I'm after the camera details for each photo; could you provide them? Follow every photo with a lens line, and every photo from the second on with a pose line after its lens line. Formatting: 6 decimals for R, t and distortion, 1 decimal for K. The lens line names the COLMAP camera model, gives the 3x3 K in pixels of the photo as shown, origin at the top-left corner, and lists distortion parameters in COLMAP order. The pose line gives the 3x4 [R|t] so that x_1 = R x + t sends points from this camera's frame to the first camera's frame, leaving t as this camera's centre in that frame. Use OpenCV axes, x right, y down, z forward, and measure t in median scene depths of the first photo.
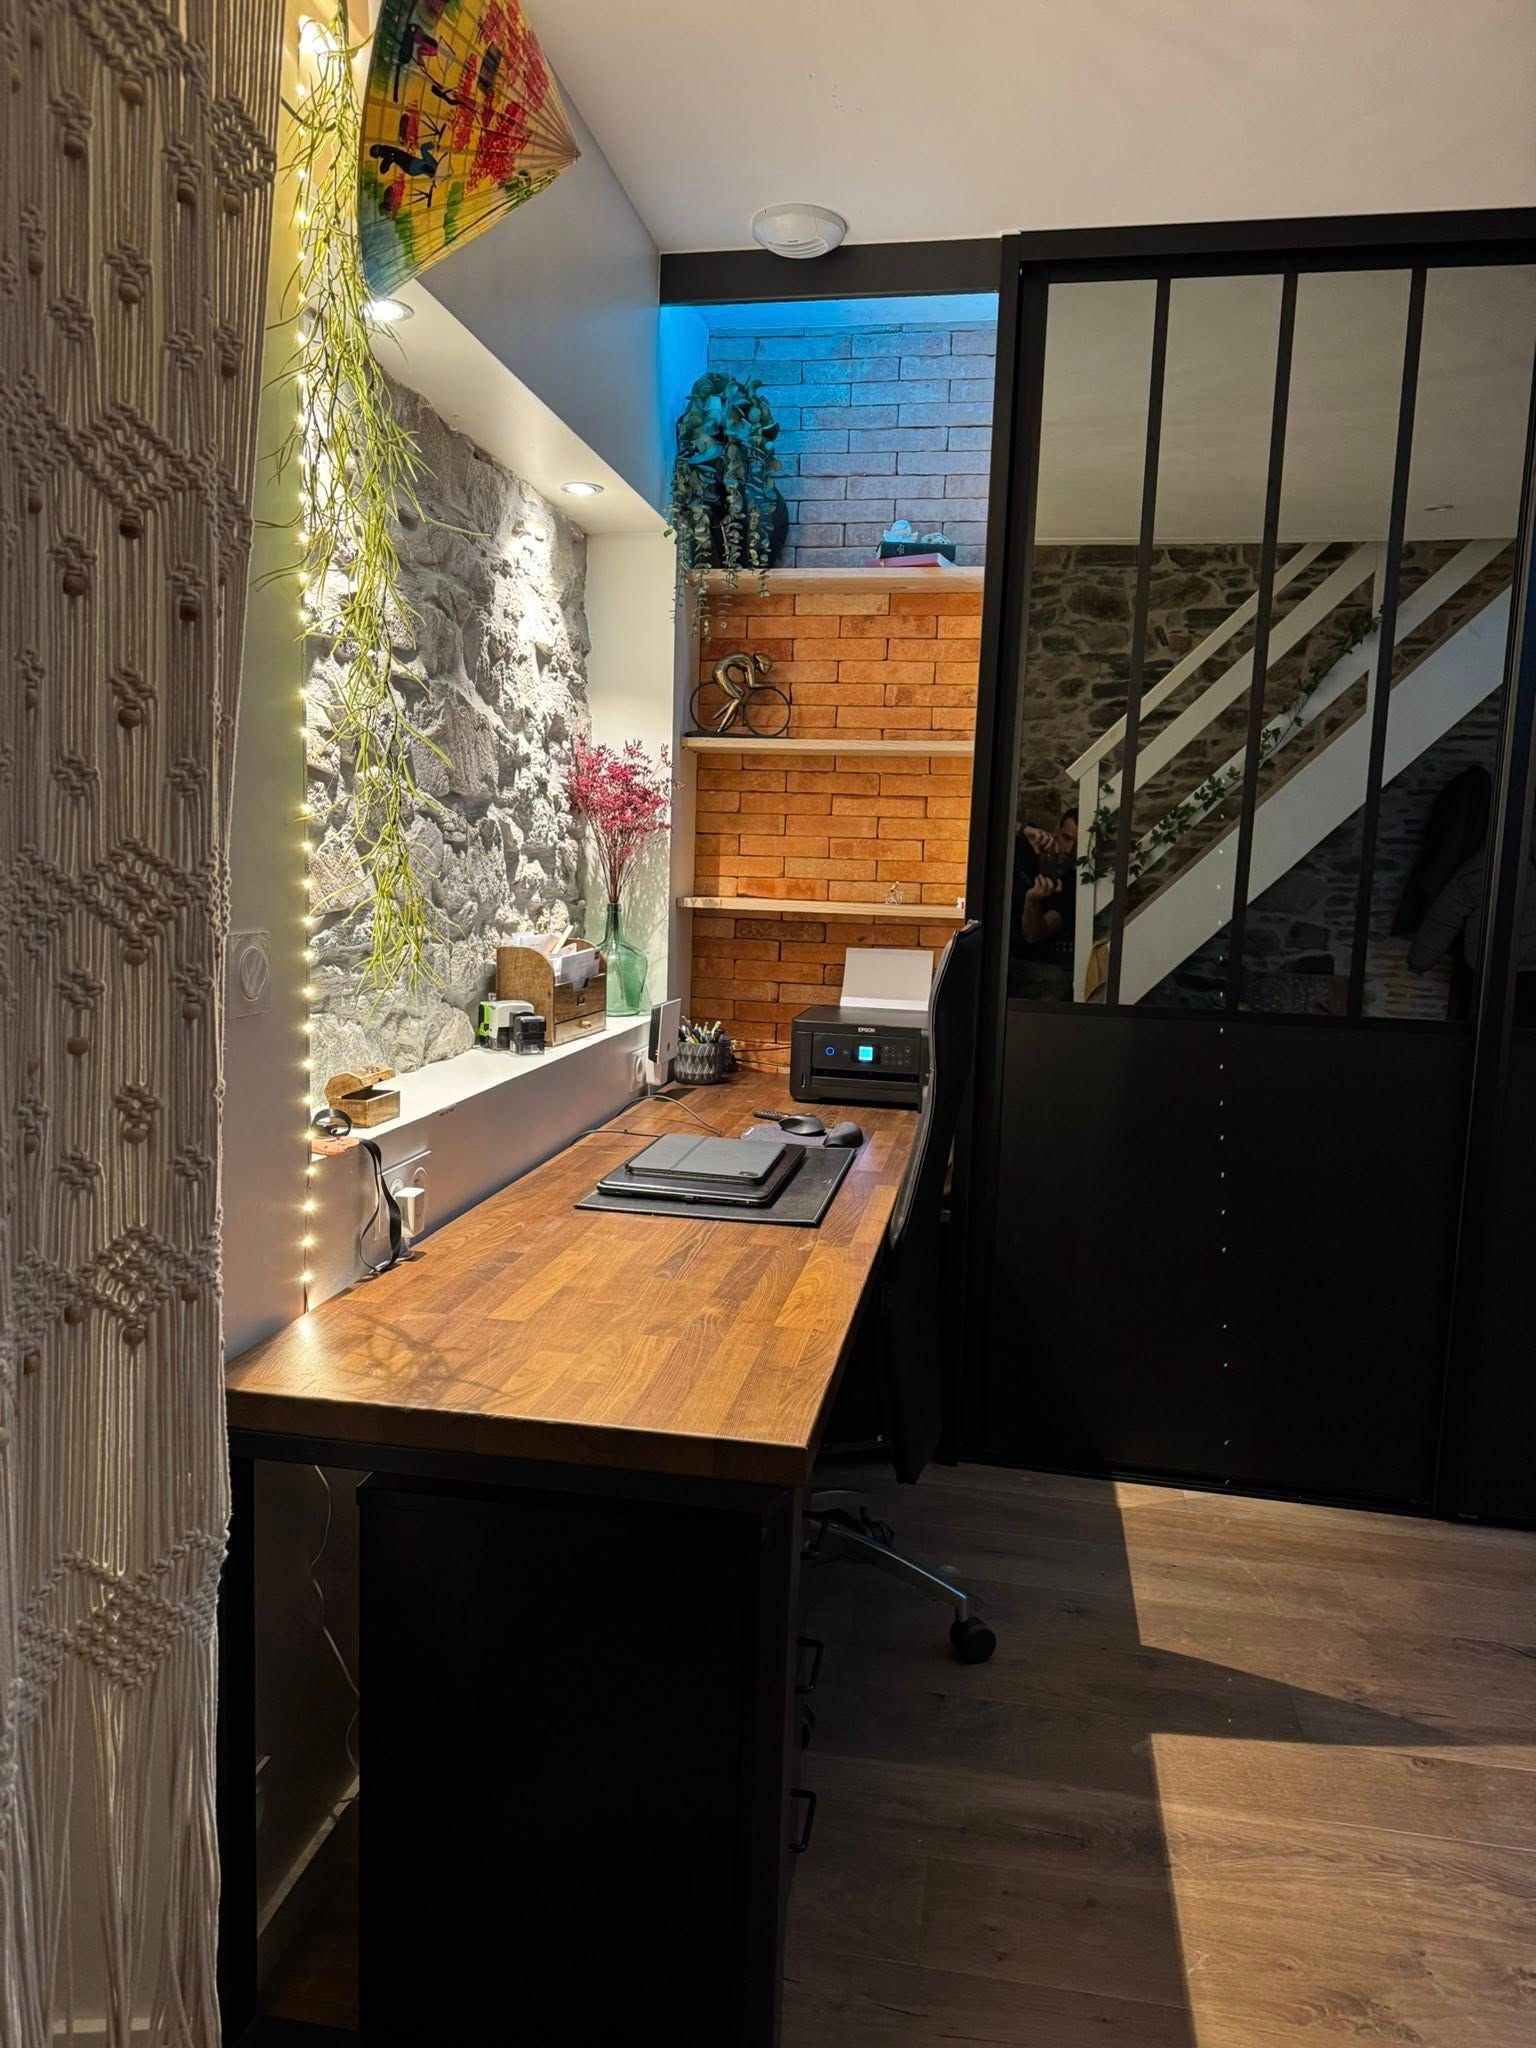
lens RADIAL K [[1482.5, 0, 768.0], [0, 1482.5, 1024.0], [0, 0, 1]] dist [0.176922, -0.311308]
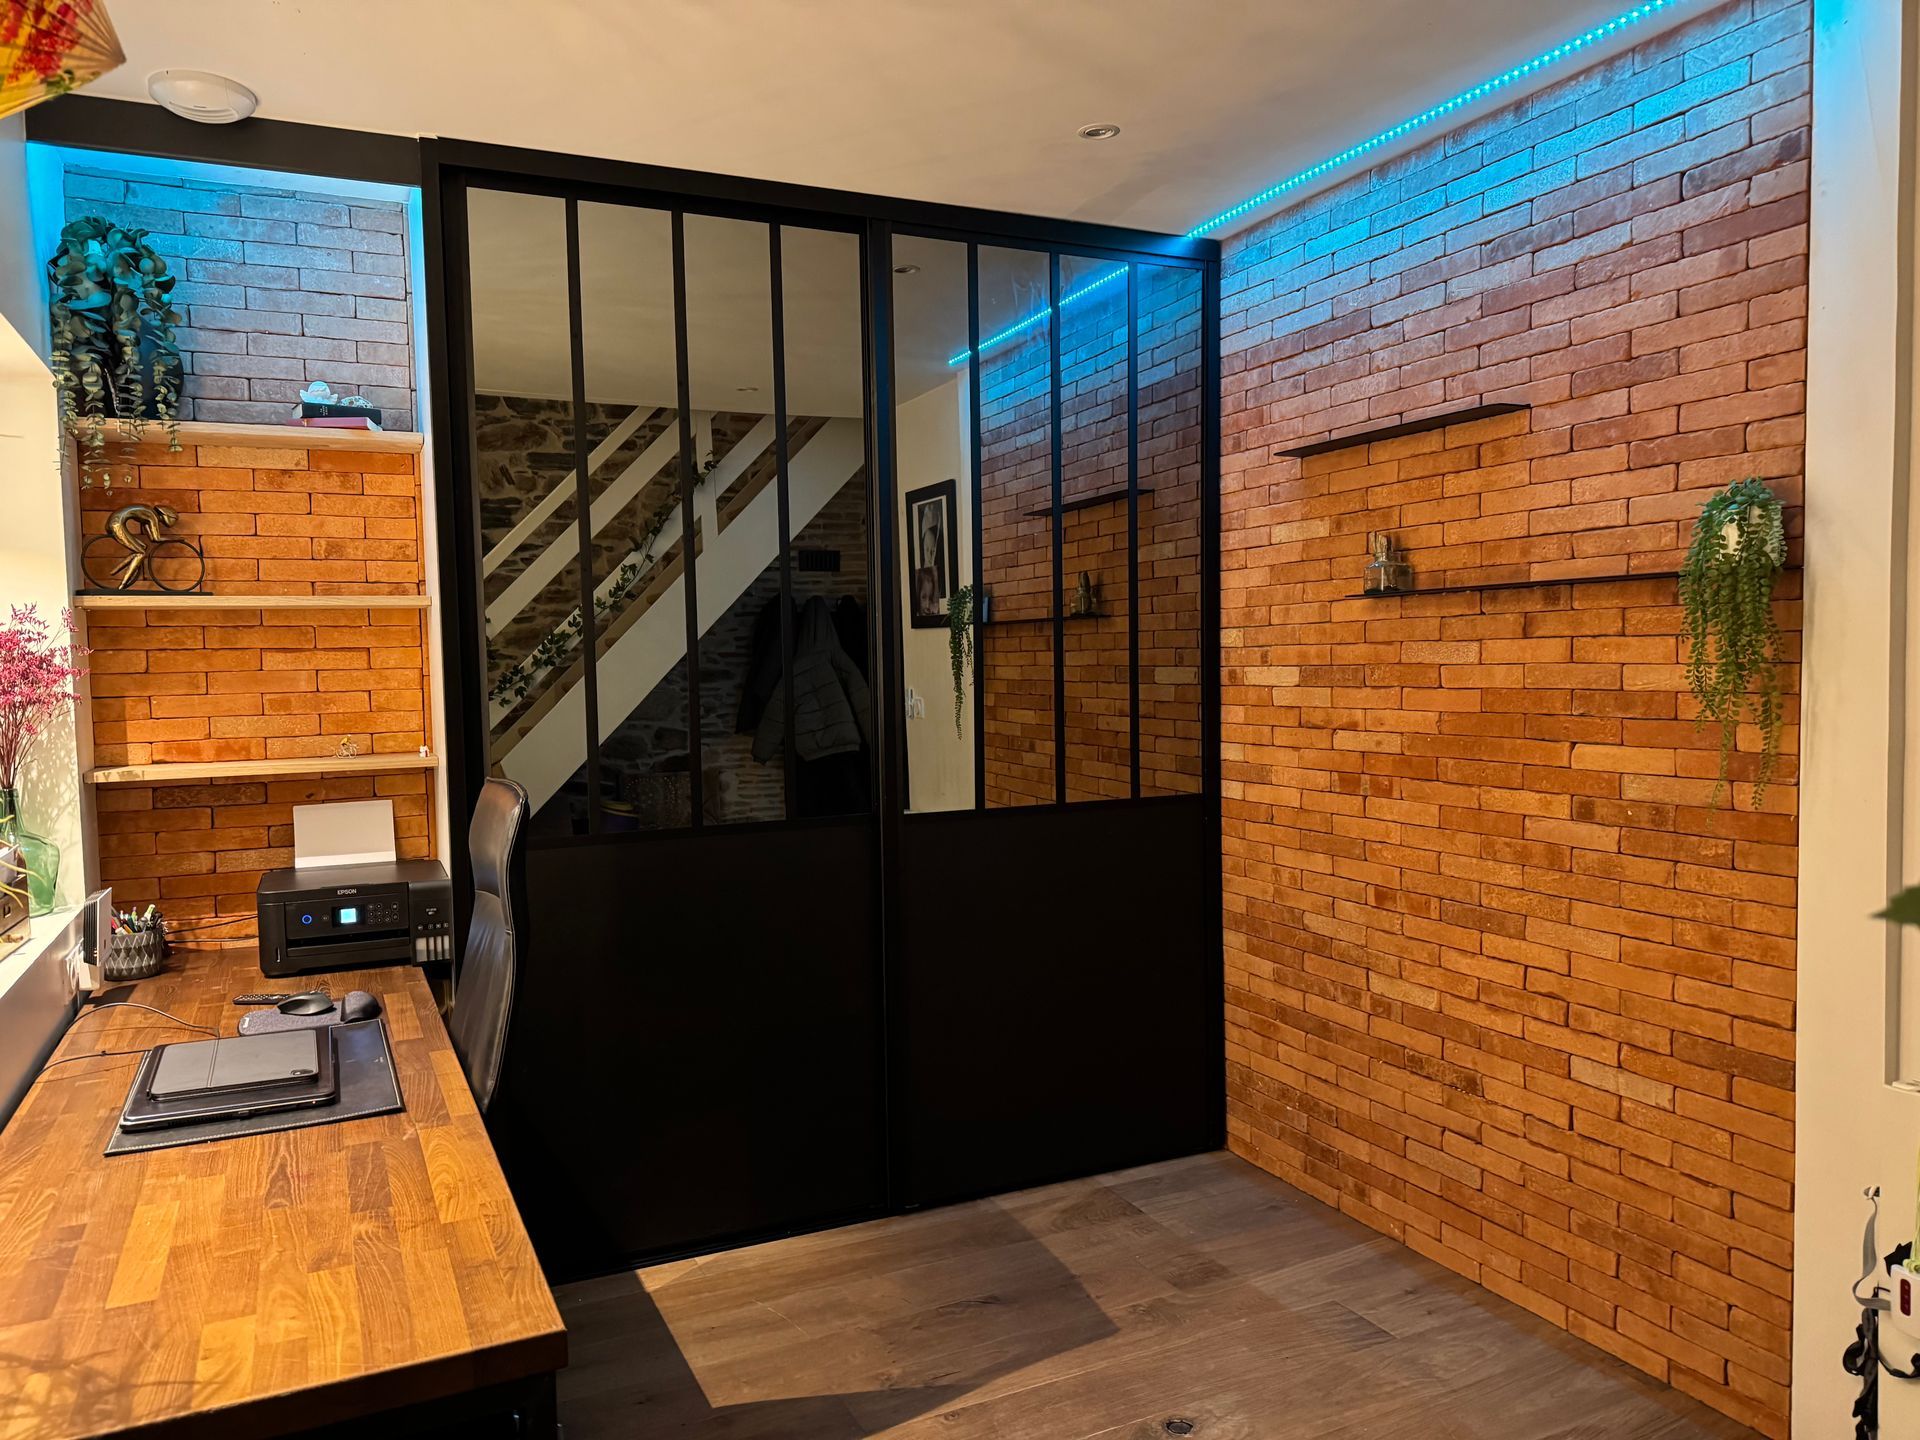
lens RADIAL K [[1379.4, 0, 998.6], [0, 1379.4, 718.9], [0, 0, 1]] dist [0.090258, -0.086131]
pose [[0.803786, -0.074600, 0.590222, -0.120365], [0.110098, 0.993622, -0.024348, -0.037569], [-0.584642, 0.084553, 0.806874, -0.005864]]
